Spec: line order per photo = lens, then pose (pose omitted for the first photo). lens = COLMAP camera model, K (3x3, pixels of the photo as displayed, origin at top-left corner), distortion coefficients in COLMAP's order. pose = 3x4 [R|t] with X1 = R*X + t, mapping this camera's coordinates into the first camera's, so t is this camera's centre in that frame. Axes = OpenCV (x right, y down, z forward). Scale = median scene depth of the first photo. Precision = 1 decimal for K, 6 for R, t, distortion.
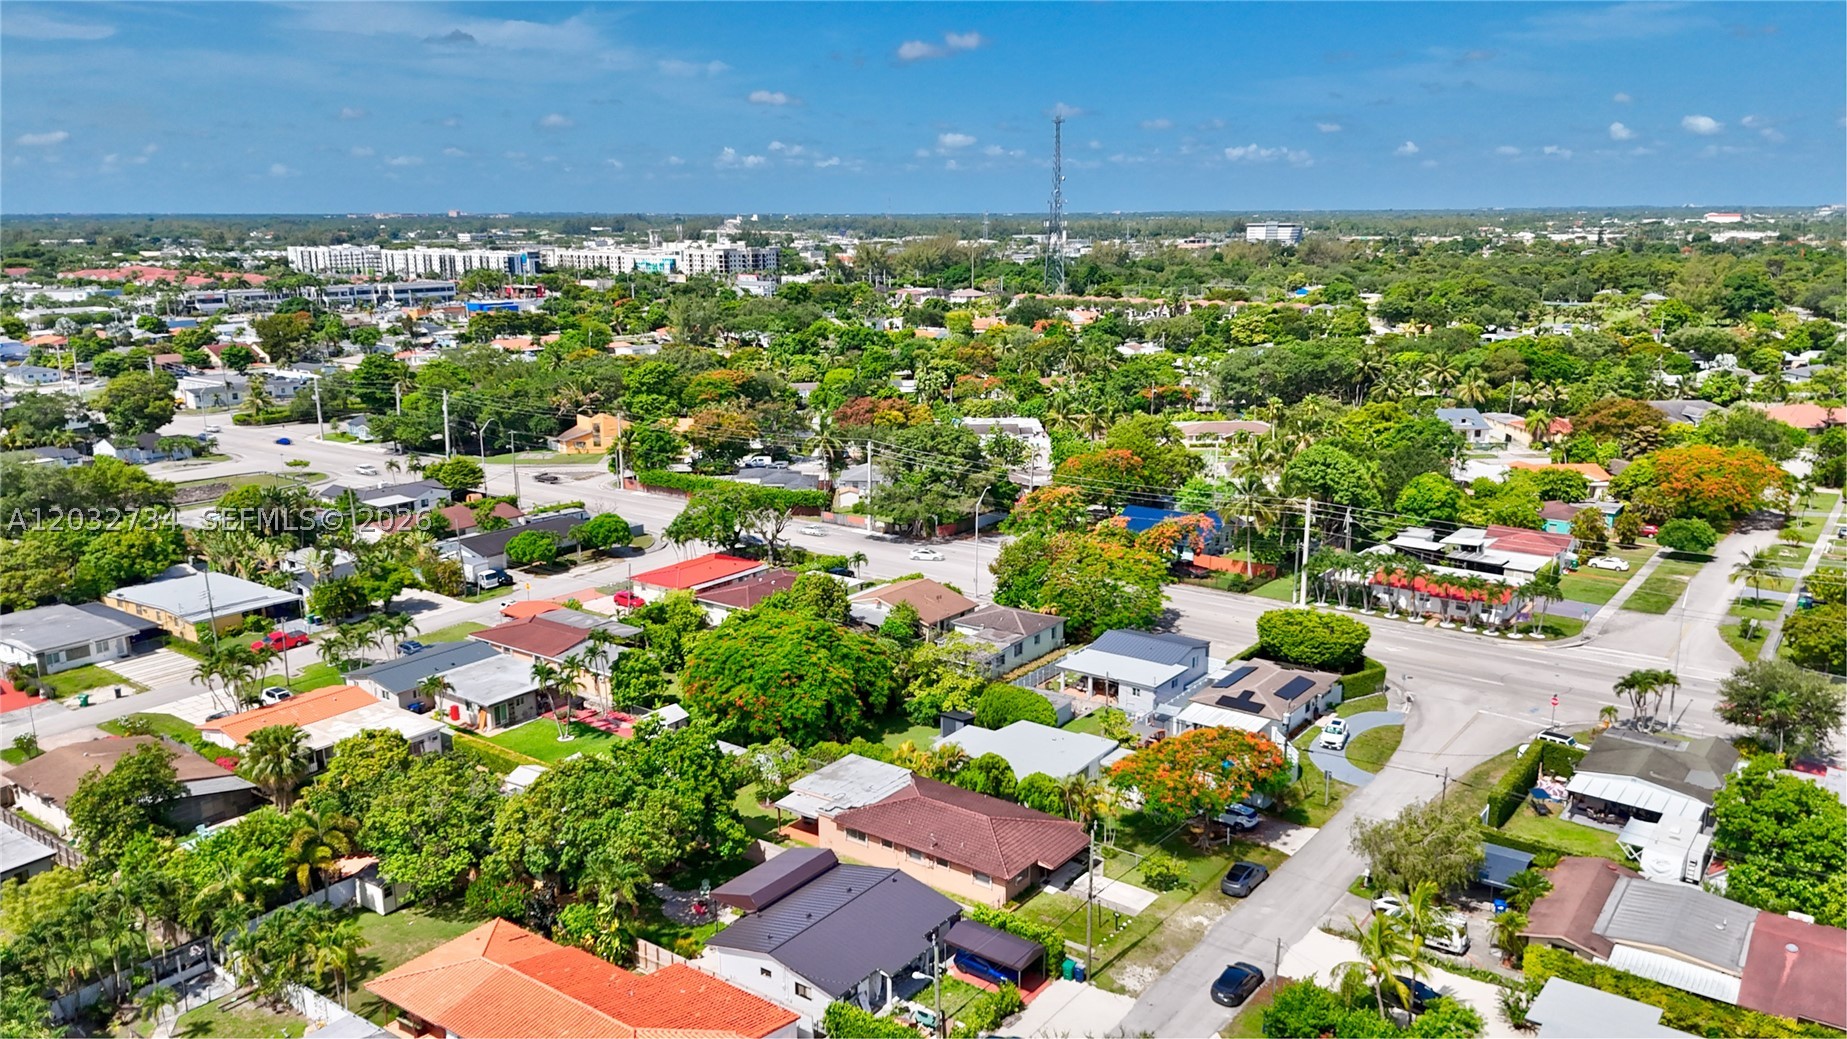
lens RADIAL K [[1368.0, 0, 923.5], [0, 1368.0, 519.5], [0, 0, 1]] dist [0.084740, -0.091628]
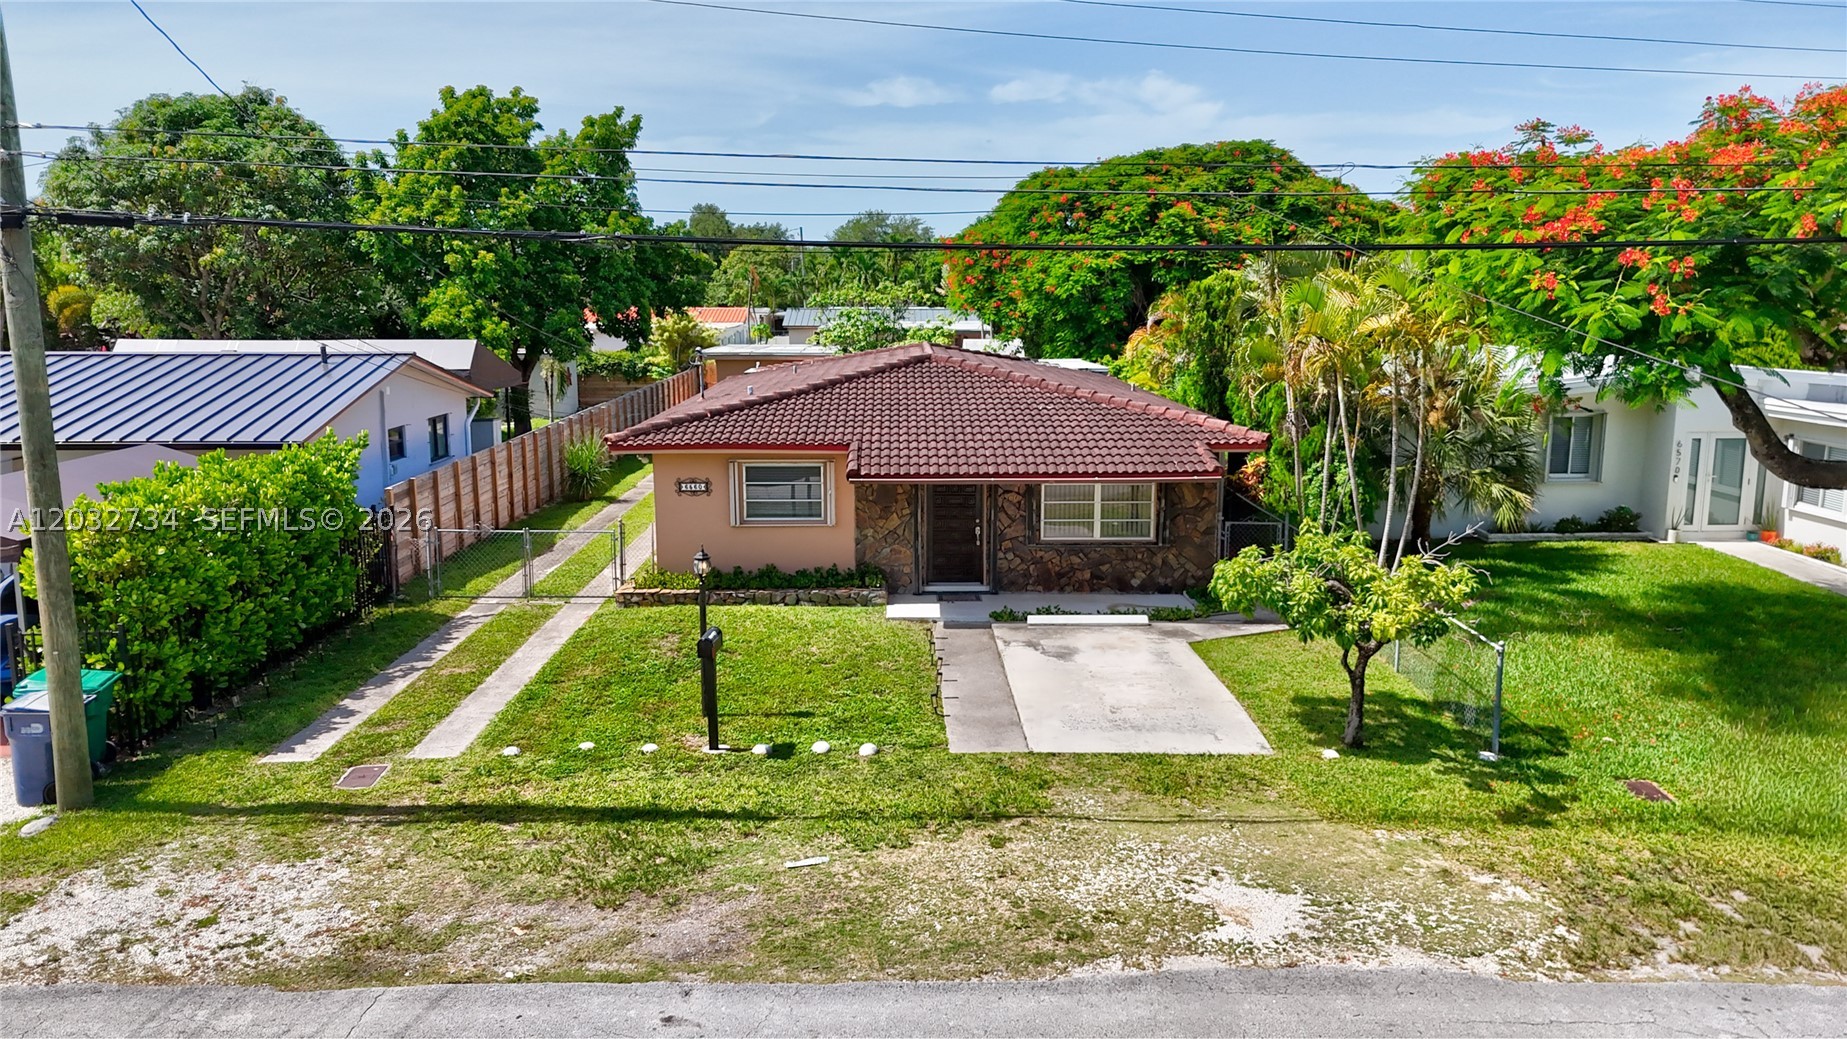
lens RADIAL K [[1368.0, 0, 923.5], [0, 1368.0, 519.5], [0, 0, 1]] dist [0.084740, -0.091628]
pose [[0.607647, 0.135247, -0.782607, 0.206713], [-0.175205, 0.983945, 0.034006, 0.192325], [0.774641, 0.116453, 0.621587, 0.671490]]
